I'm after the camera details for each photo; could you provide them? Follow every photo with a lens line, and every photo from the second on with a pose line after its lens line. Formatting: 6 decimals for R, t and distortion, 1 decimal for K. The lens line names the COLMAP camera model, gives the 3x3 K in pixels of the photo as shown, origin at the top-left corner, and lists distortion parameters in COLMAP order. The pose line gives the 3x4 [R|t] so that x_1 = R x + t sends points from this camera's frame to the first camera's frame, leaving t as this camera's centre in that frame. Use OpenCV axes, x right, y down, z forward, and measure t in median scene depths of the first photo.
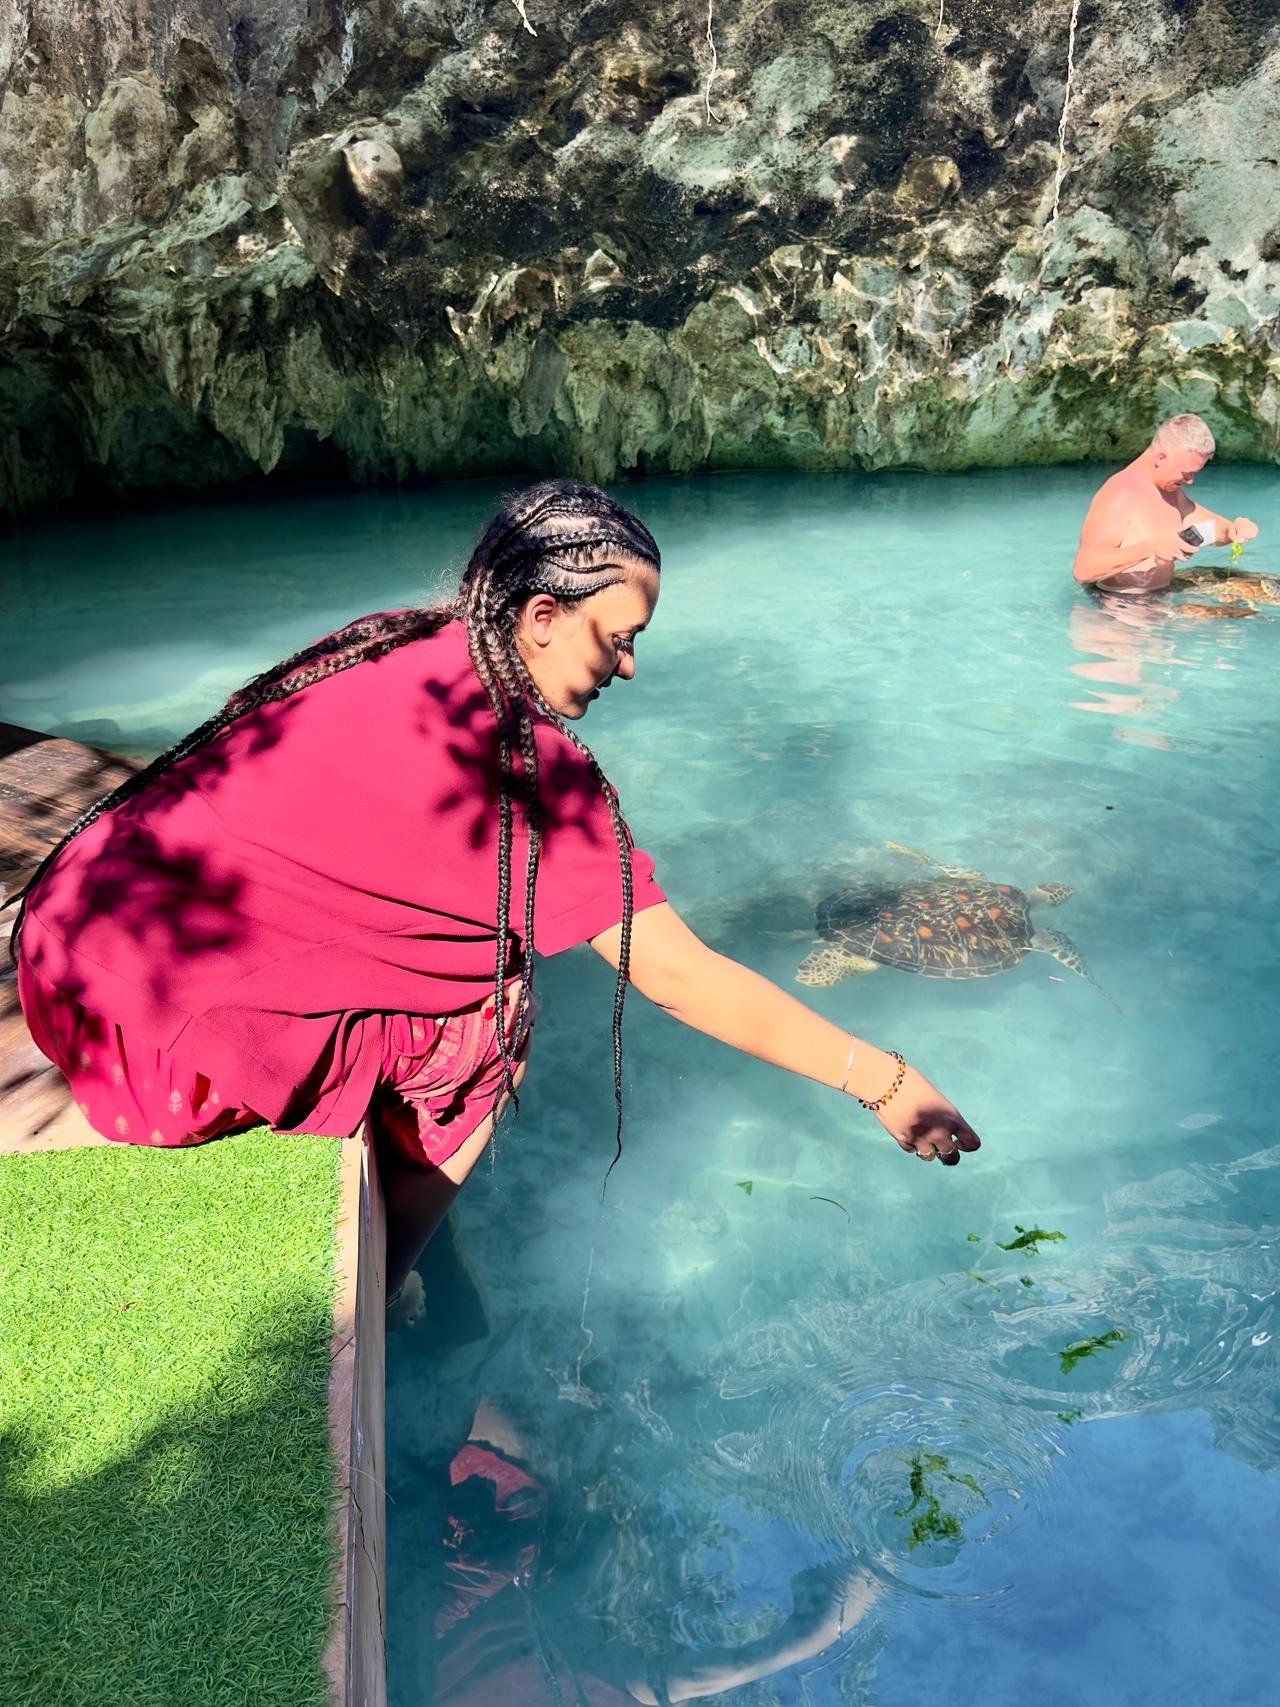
lens RADIAL K [[1442.1, 0, 640.0], [0, 1442.1, 853.5], [0, 0, 1]] dist [-0.011103, 0.008418]
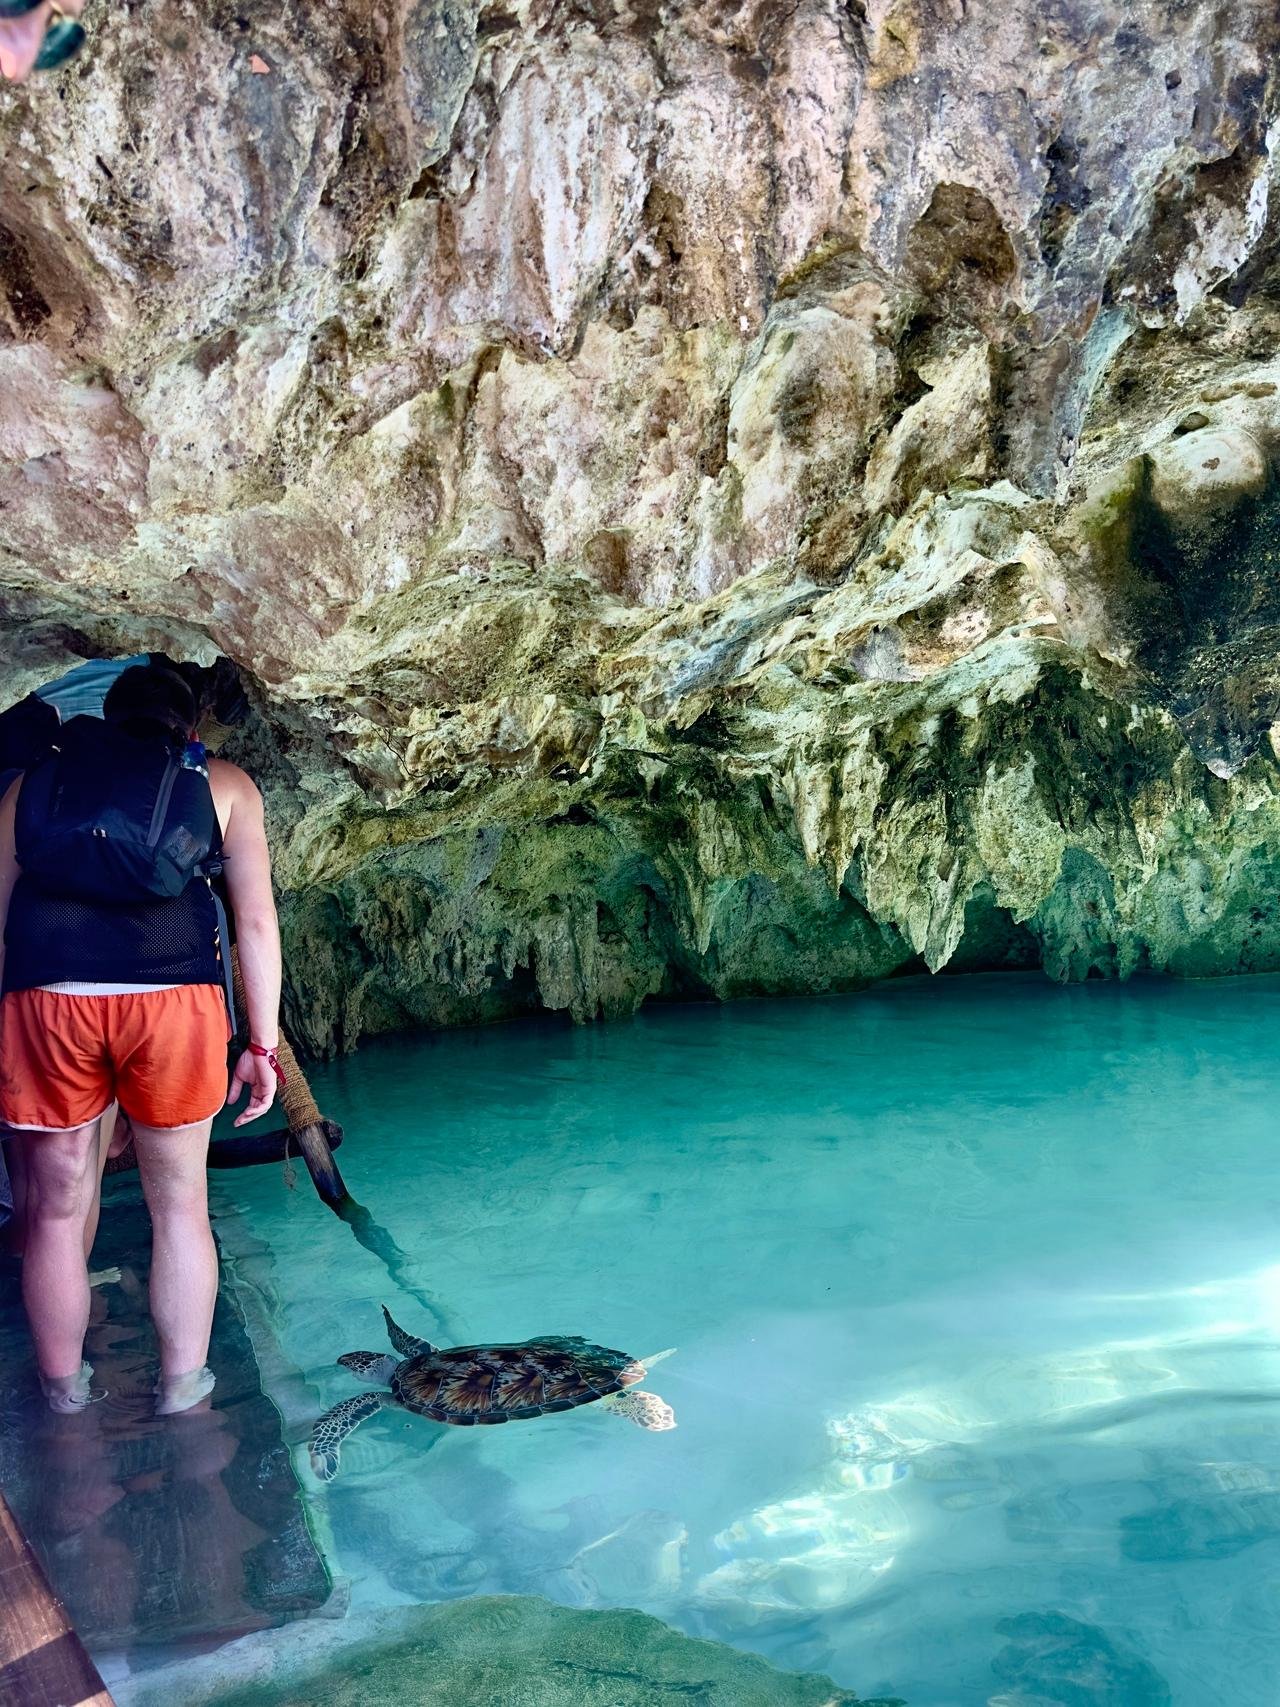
lens RADIAL K [[1686.8, 0, 624.9], [0, 1686.8, 864.1], [0, 0, 1]] dist [0.203226, -0.479097]
pose [[0.924647, -0.005143, -0.380792, -0.113883], [-0.107125, 0.956021, -0.273036, -0.101435], [0.365449, 0.293254, 0.883430, 0.298568]]
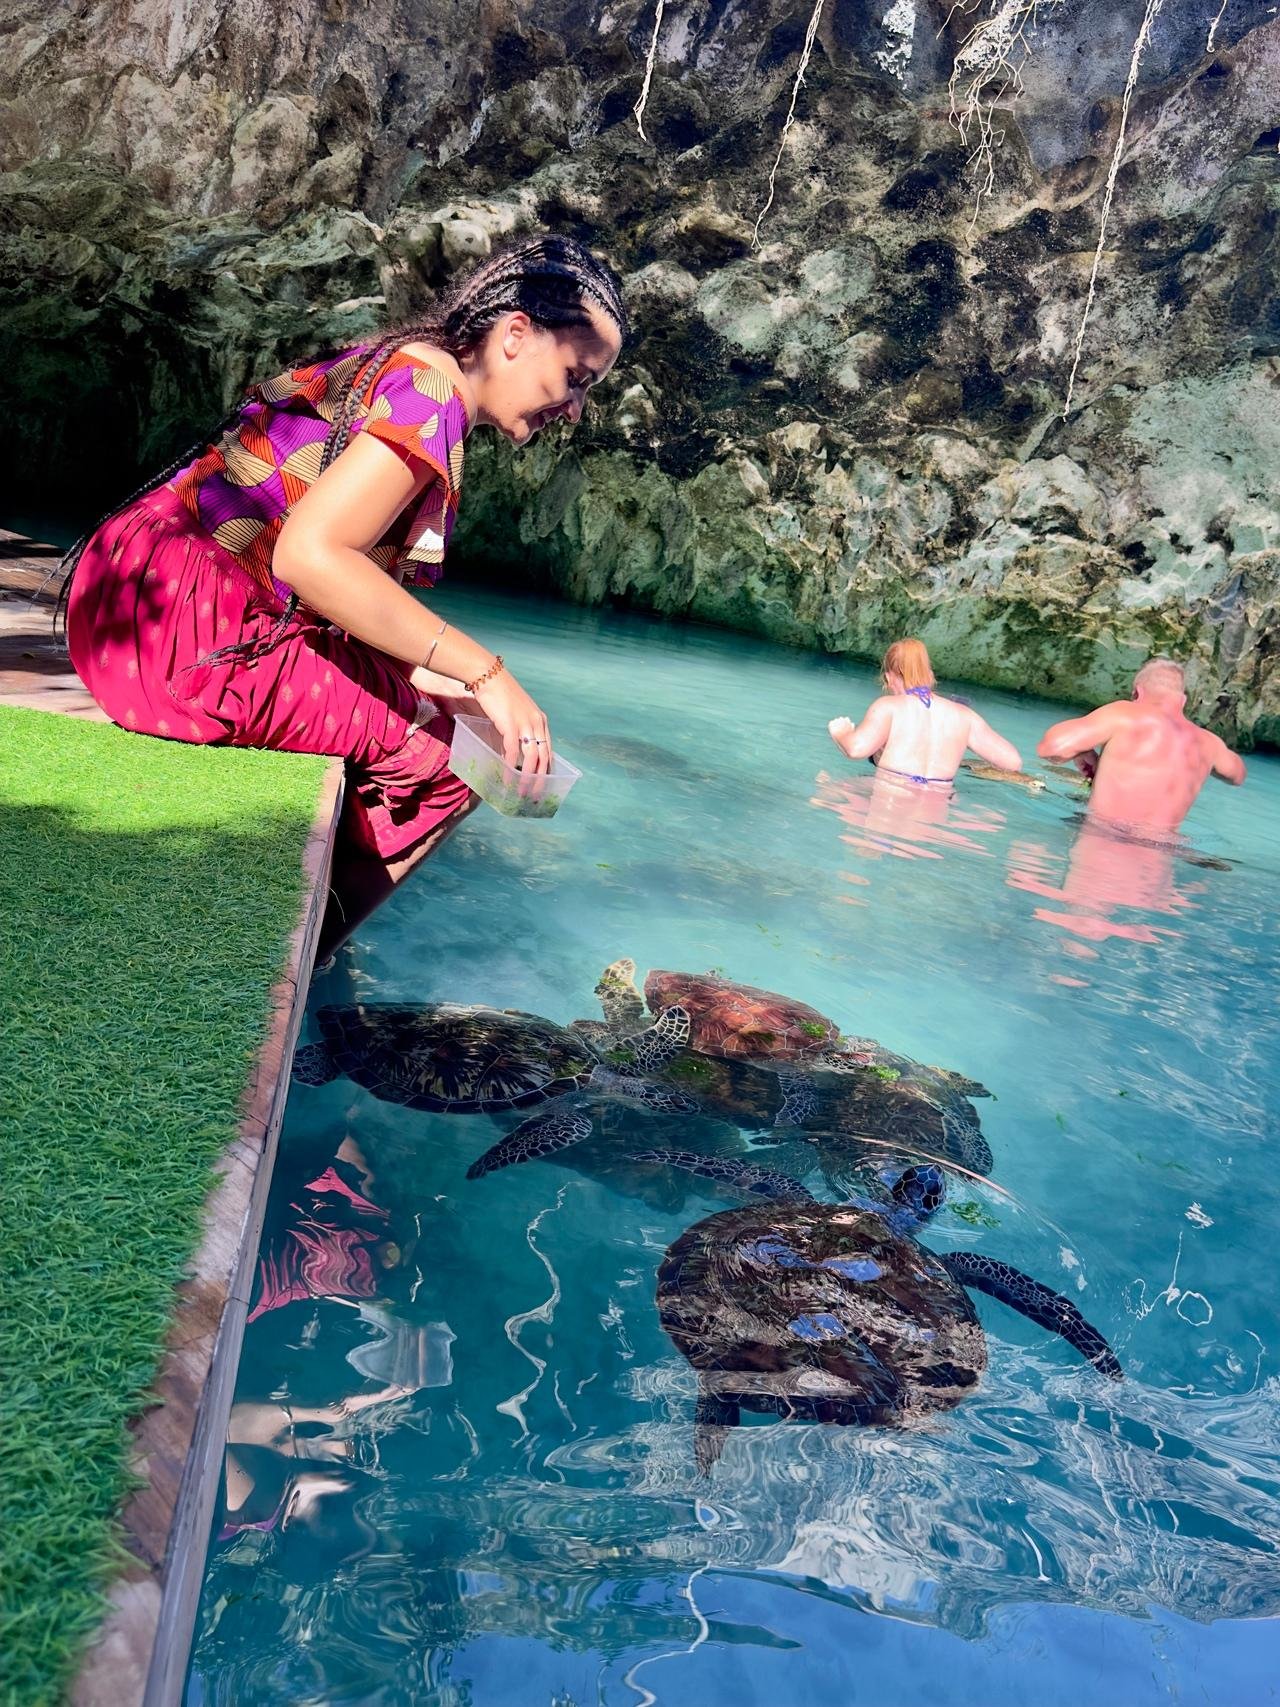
lens RADIAL K [[1424.6, 0, 642.2], [0, 1424.6, 864.1], [0, 0, 1]] dist [0.045432, -0.071535]
pose [[0.971076, 0.232900, 0.052628, 0.002482], [-0.224264, 0.965301, -0.133789, 0.089593], [-0.081962, 0.118116, 0.989611, -0.054478]]
